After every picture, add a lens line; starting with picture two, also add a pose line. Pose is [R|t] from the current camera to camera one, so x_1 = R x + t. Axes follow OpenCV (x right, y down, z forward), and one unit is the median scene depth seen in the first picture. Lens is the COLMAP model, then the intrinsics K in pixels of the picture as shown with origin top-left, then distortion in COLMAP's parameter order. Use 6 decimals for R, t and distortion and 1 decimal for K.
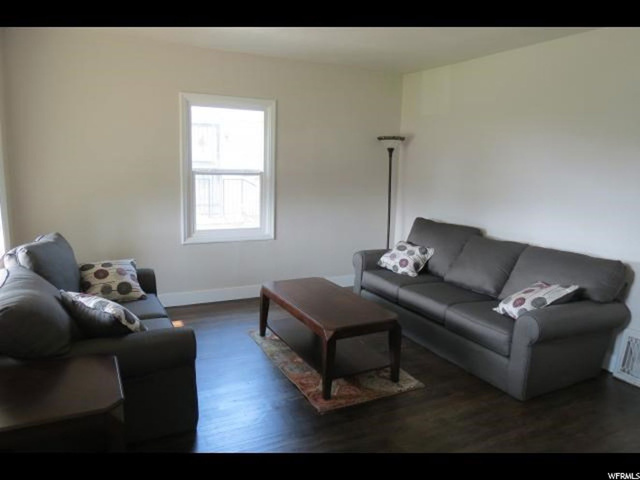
lens RADIAL K [[446.3, 0, 320.0], [0, 446.3, 240.0], [0, 0, 1]] dist [-0.087308, -0.001265]
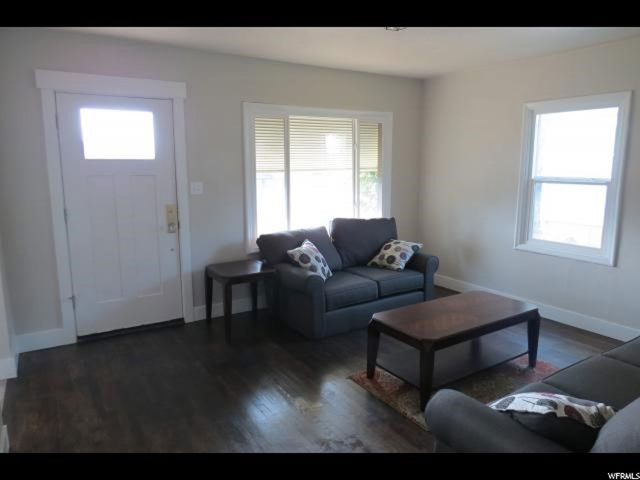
lens RADIAL K [[446.3, 0, 320.0], [0, 446.3, 240.0], [0, 0, 1]] dist [-0.087308, -0.001265]
pose [[0.068948, 0.127678, -0.989416, 0.658129], [-0.155636, 0.981010, 0.115748, -0.058010], [0.985405, 0.146008, 0.087510, 0.443985]]
